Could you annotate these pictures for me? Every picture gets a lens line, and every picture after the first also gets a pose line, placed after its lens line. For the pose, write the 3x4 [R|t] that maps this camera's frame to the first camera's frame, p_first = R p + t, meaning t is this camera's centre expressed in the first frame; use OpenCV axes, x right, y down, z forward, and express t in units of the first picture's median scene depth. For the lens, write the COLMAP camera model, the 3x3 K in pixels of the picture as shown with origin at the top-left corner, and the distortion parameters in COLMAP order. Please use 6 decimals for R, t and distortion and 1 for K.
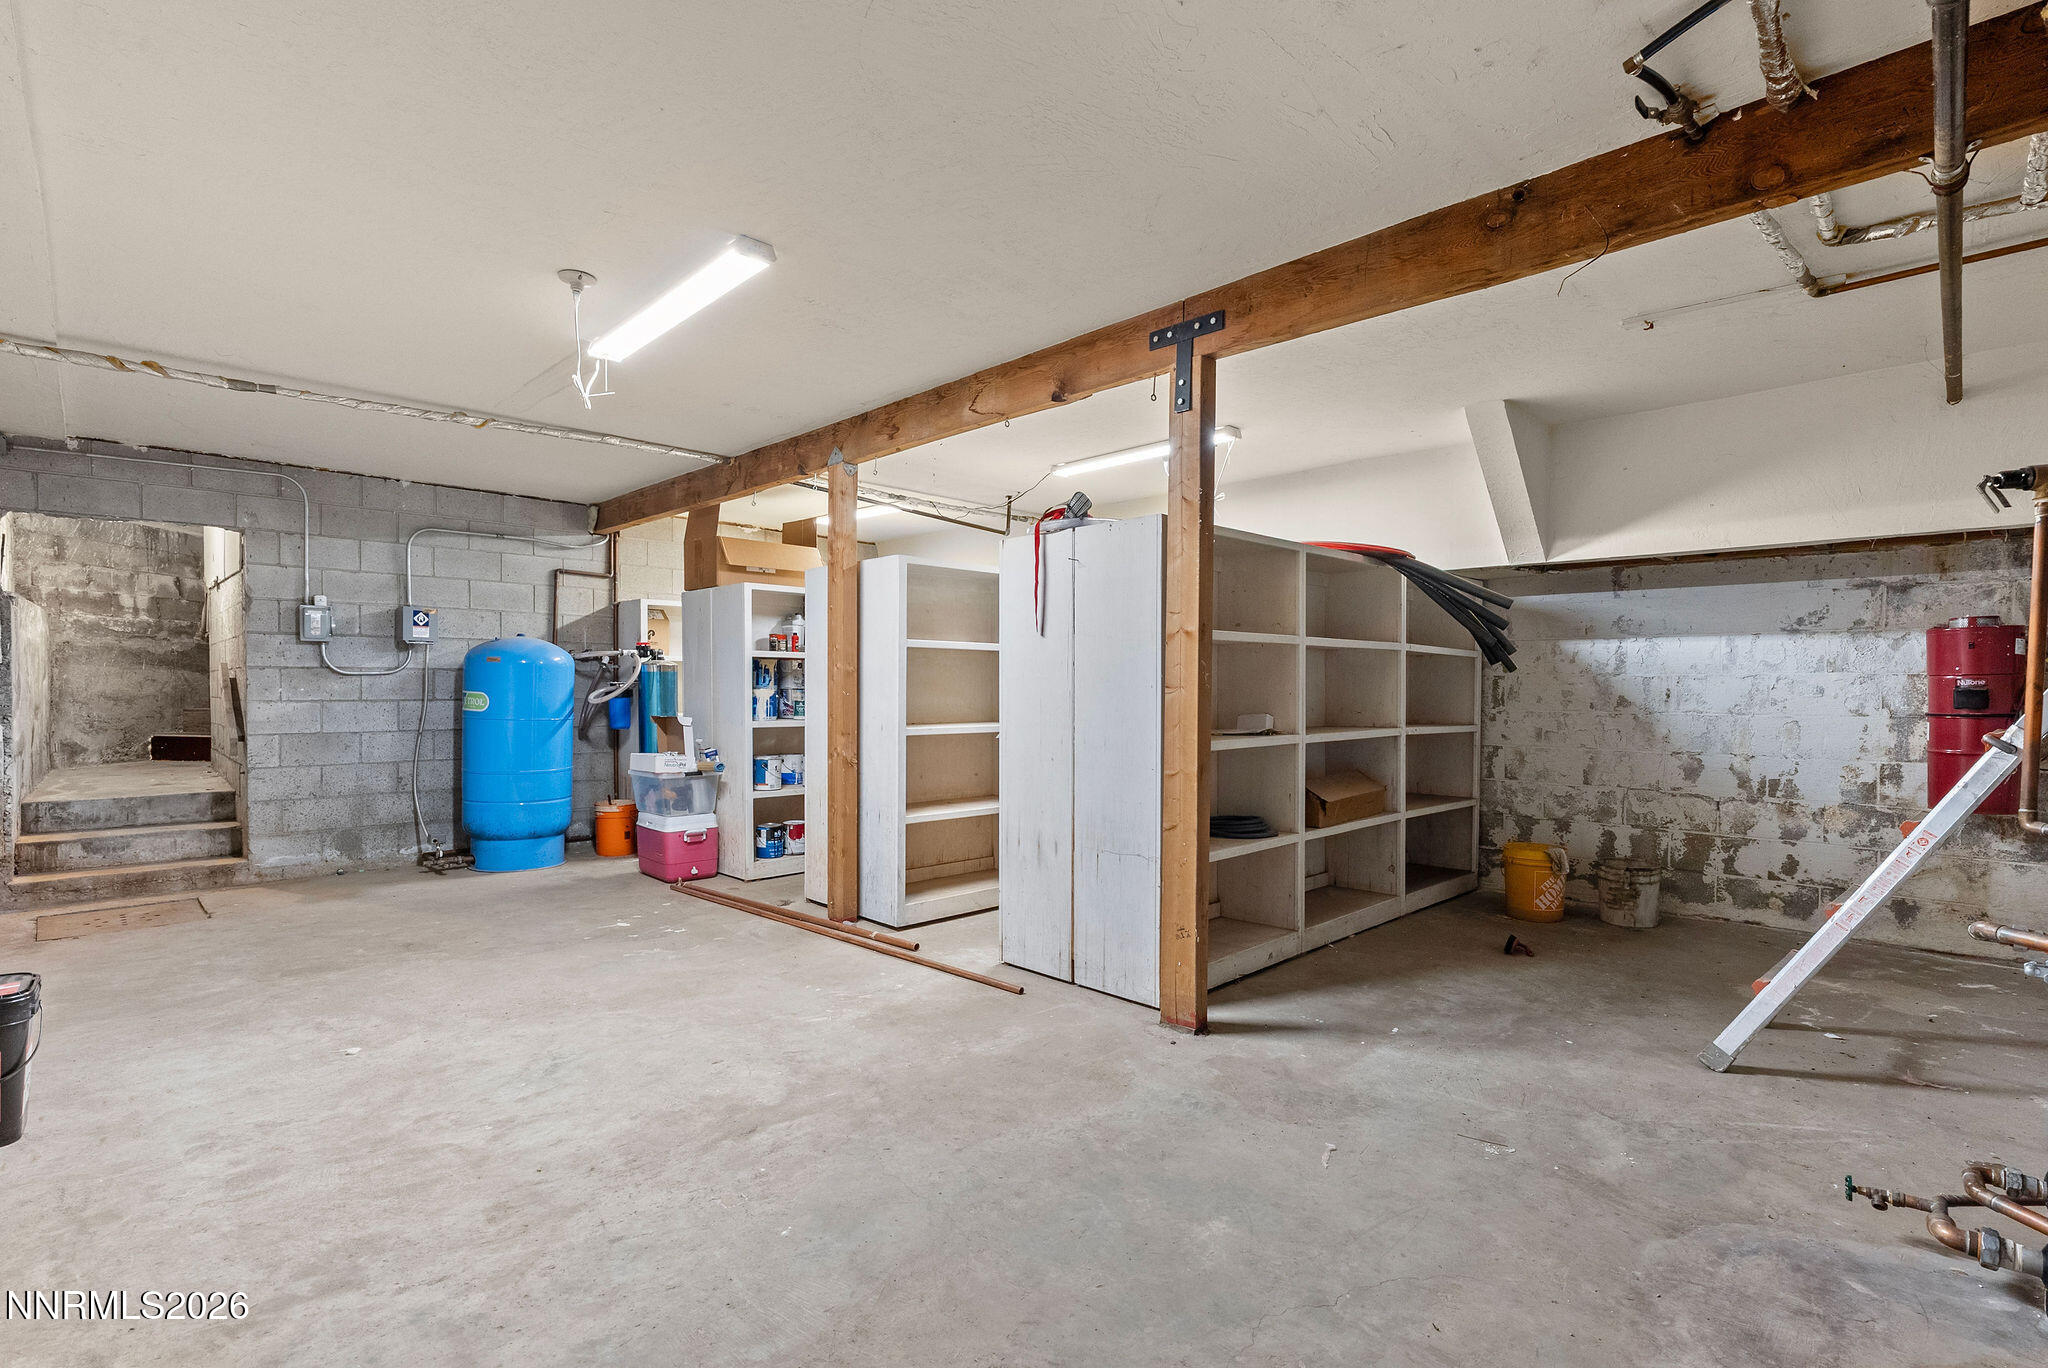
lens RADIAL K [[925.3, 0, 1012.0], [0, 925.3, 701.5], [0, 0, 1]] dist [-0.005216, 0.001451]
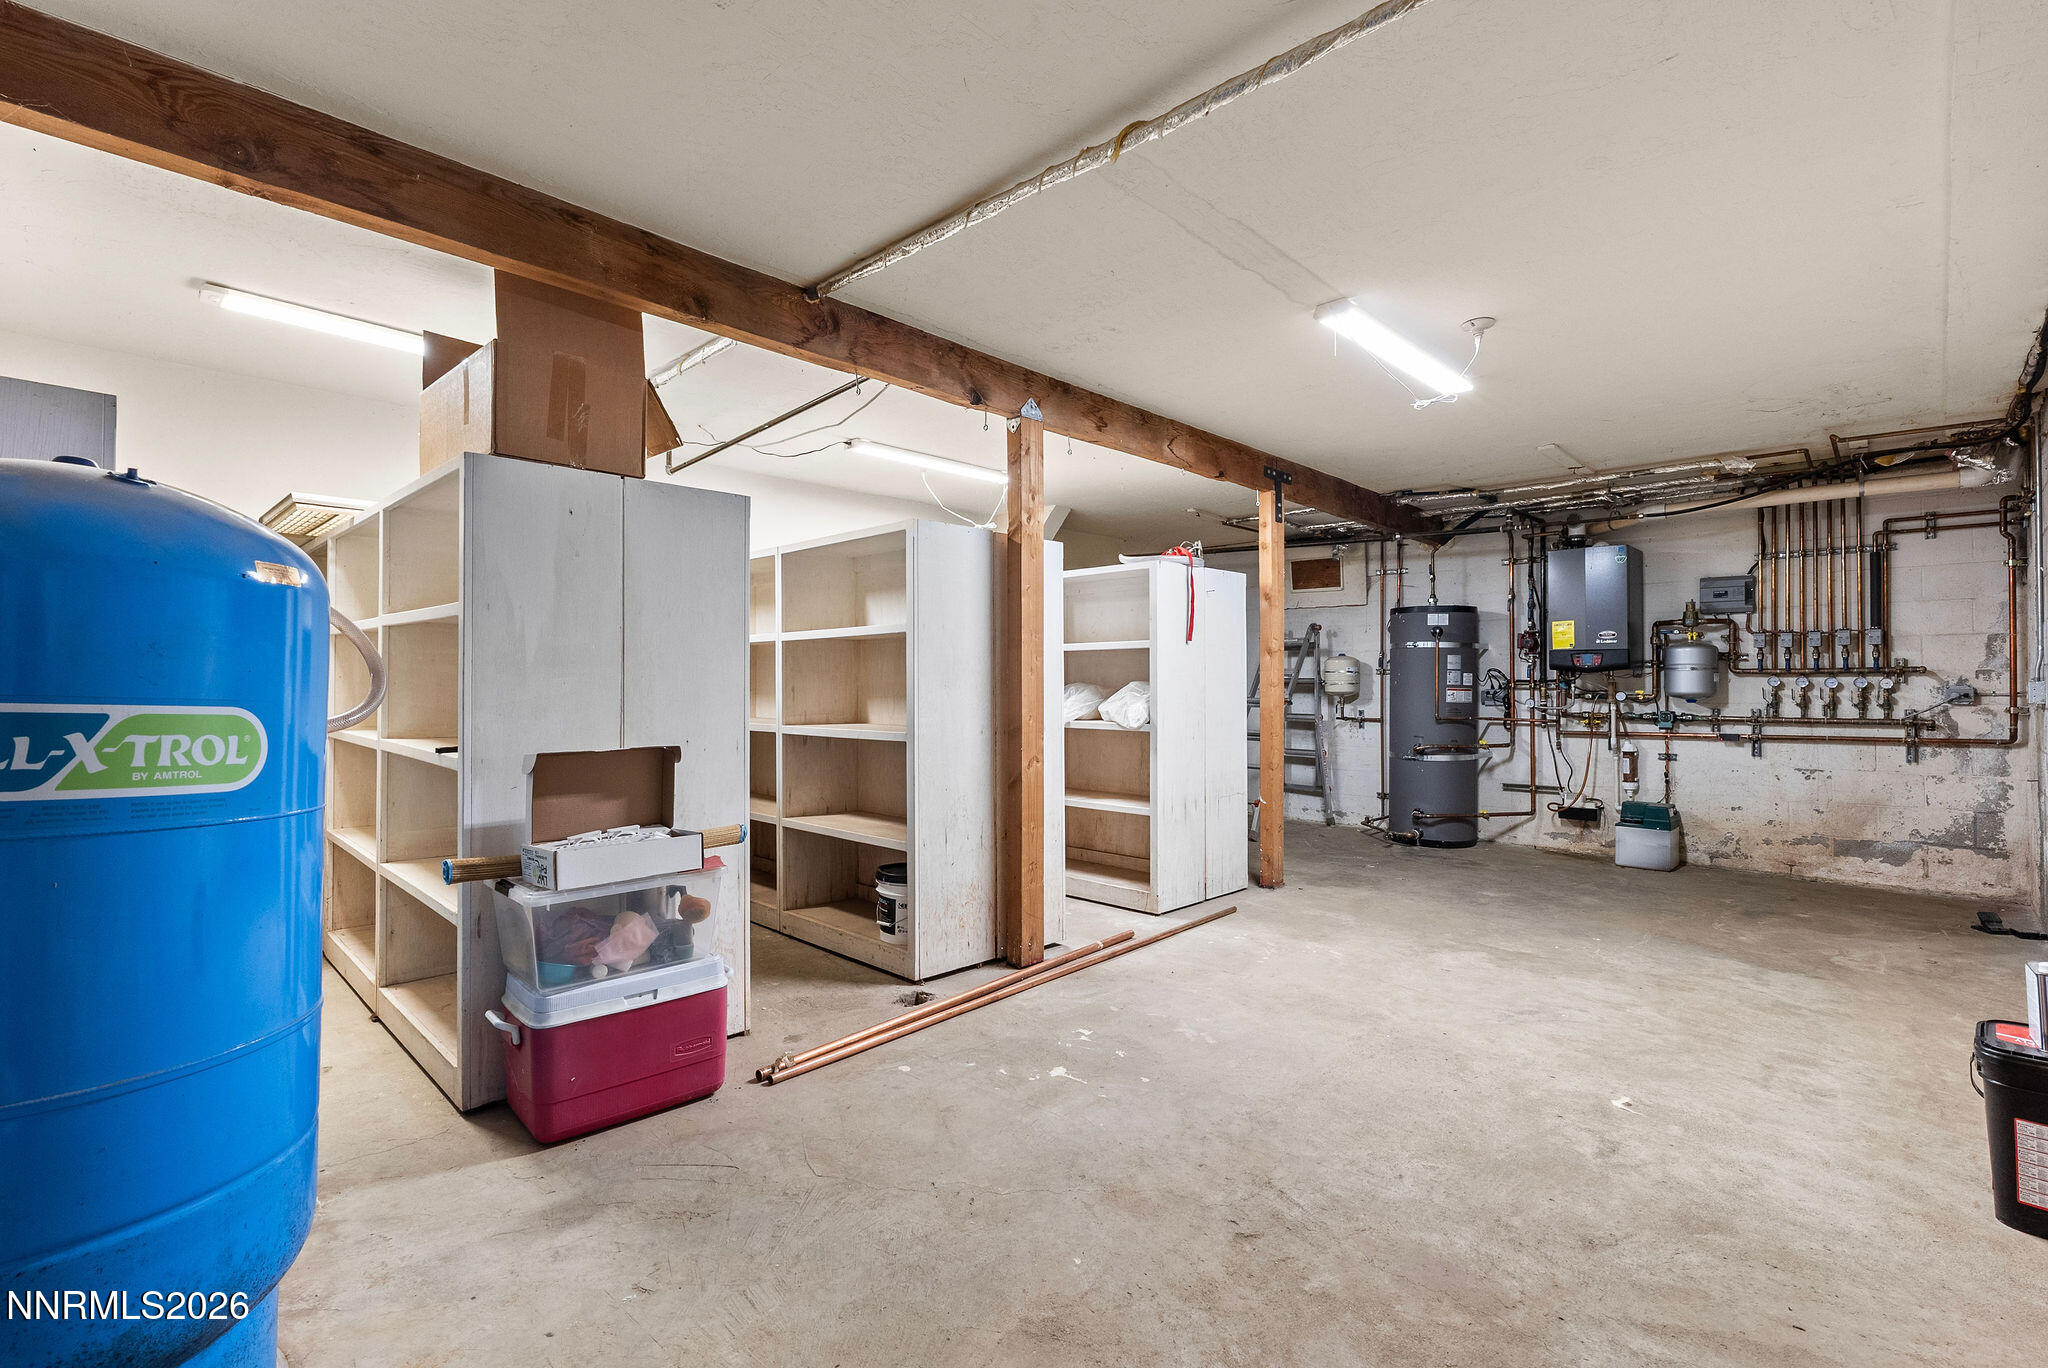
lens RADIAL K [[925.3, 0, 1012.2], [0, 925.3, 670.4], [0, 0, 1]] dist [-0.005216, 0.001451]
pose [[-0.009763, 0.010166, 0.999901, -1.587851], [0.010640, 0.999893, -0.010062, -0.029116], [-0.999896, 0.010541, -0.009870, 1.581959]]
